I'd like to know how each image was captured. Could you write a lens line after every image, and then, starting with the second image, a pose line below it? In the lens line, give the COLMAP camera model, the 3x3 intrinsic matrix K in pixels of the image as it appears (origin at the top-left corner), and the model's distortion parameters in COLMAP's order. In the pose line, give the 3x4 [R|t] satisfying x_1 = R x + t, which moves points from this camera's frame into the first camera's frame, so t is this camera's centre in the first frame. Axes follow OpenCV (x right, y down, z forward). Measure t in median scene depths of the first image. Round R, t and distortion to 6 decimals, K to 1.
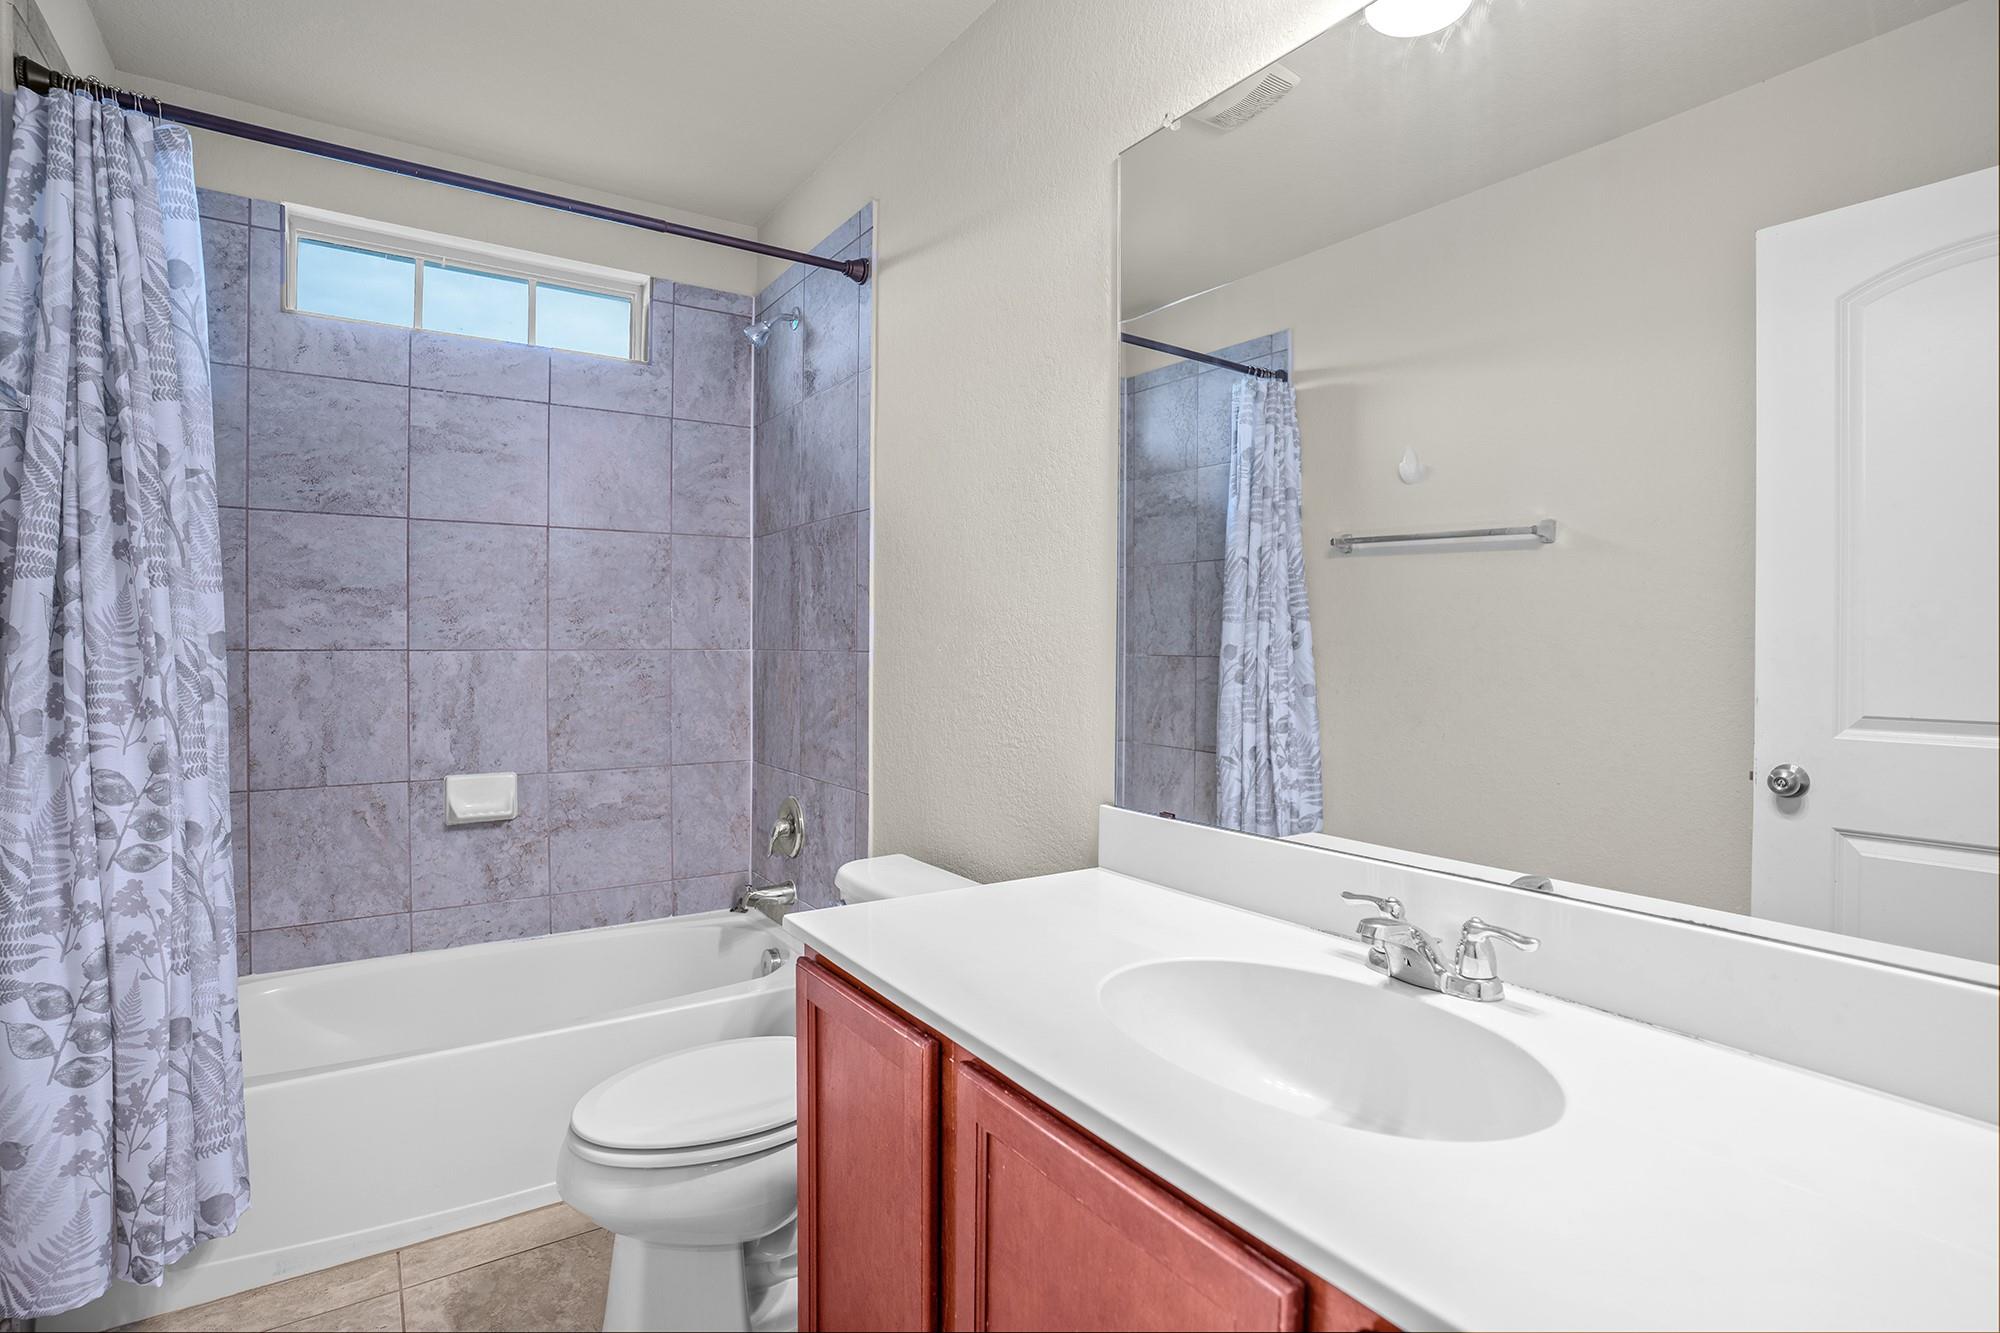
lens RADIAL K [[950.8, 0, 994.3], [0, 950.8, 662.2], [0, 0, 1]] dist [0.000450, 0.000414]
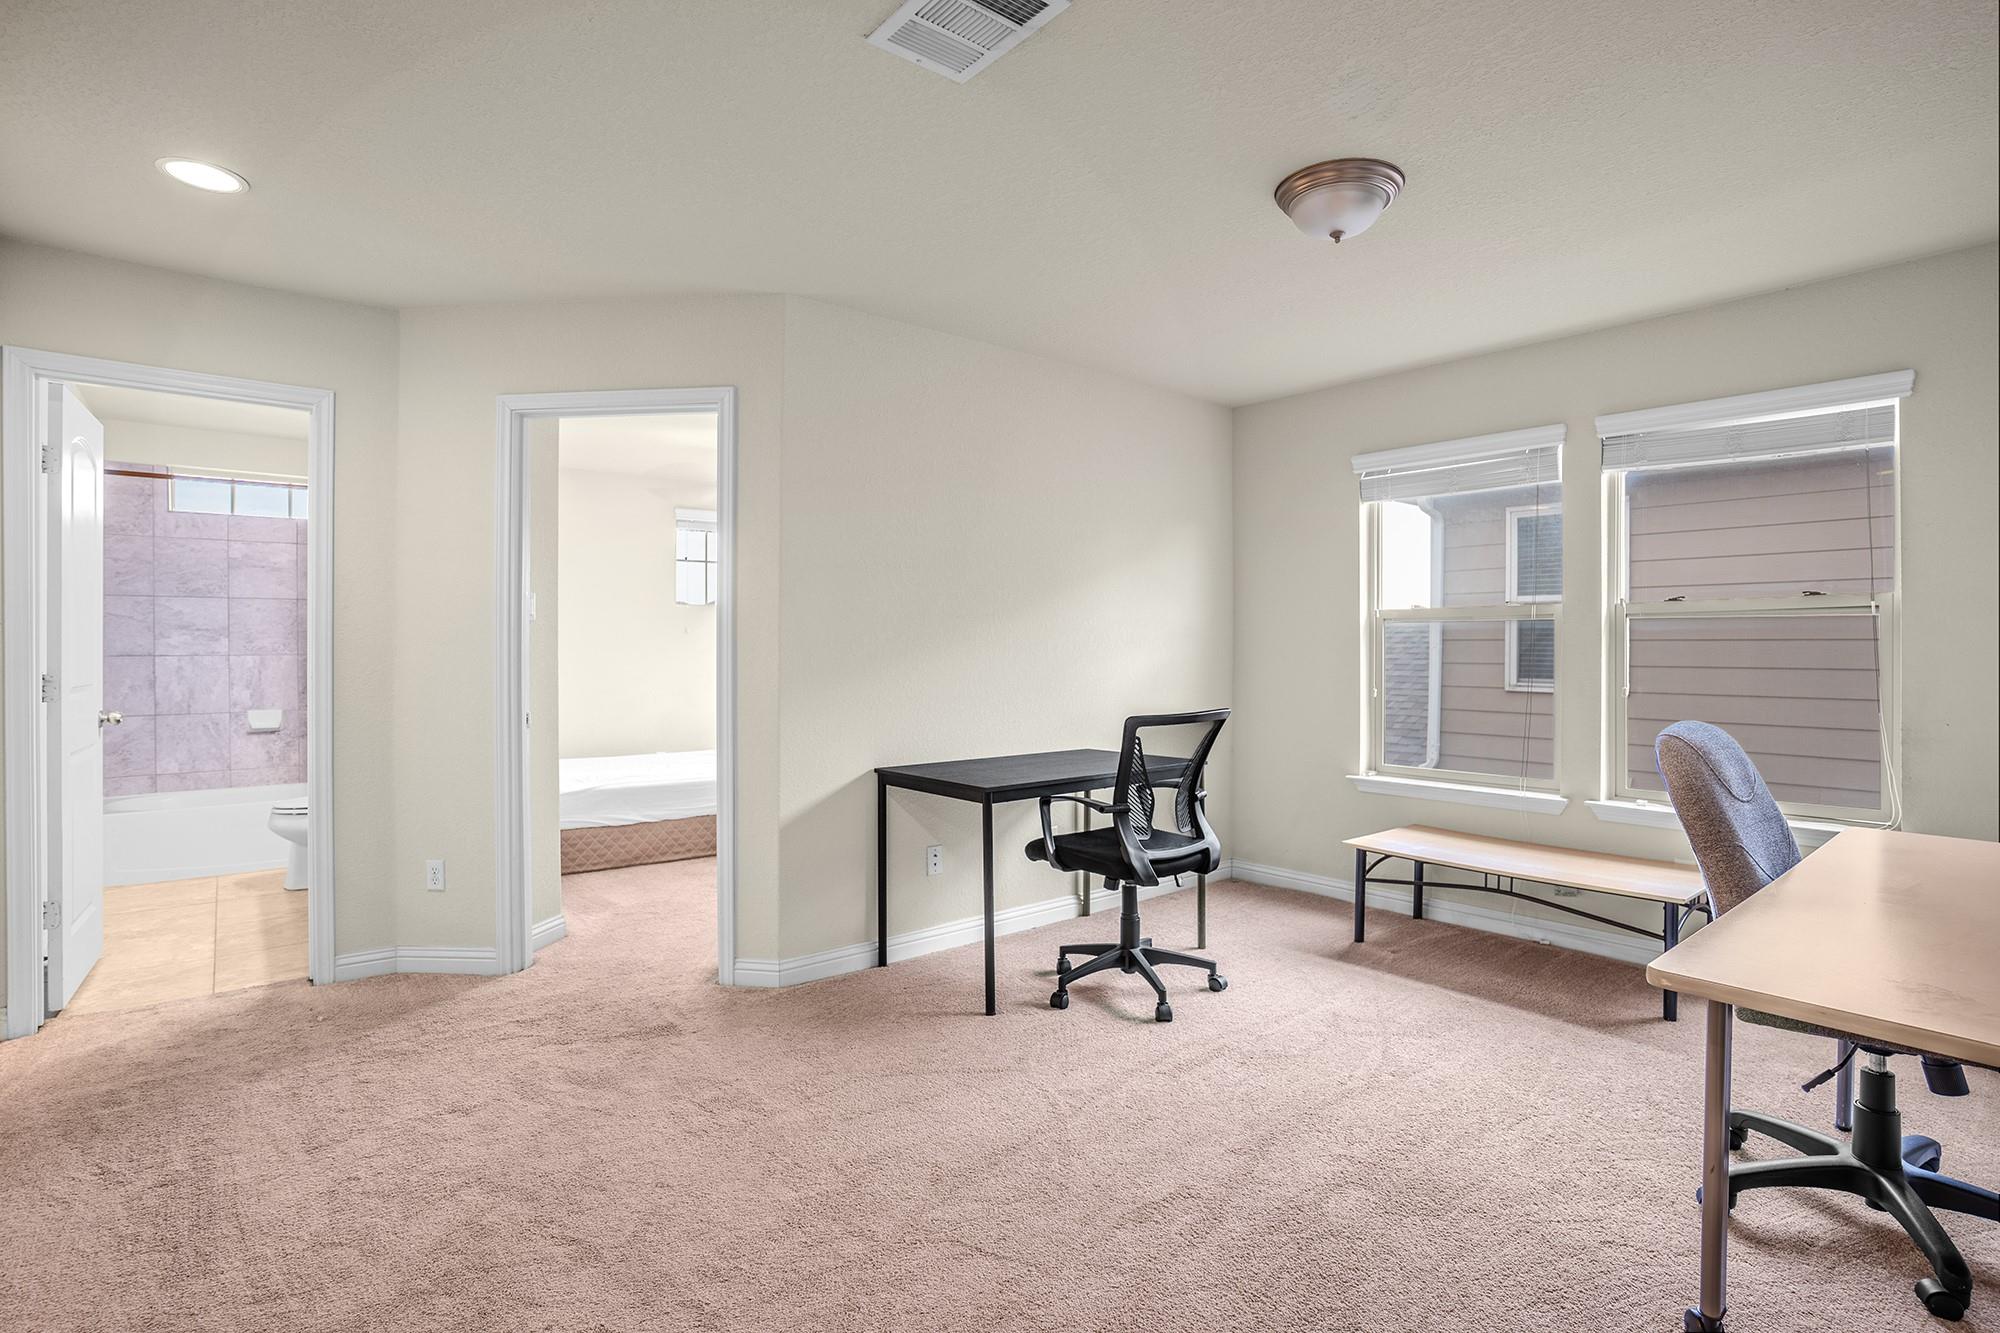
lens RADIAL K [[950.8, 0, 1008.7], [0, 950.8, 663.5], [0, 0, 1]] dist [0.000450, 0.000414]
pose [[0.981832, -0.005723, 0.189666, 0.803296], [0.005308, 0.999982, 0.002697, 0.010994], [-0.189678, -0.001641, 0.981845, -1.625323]]
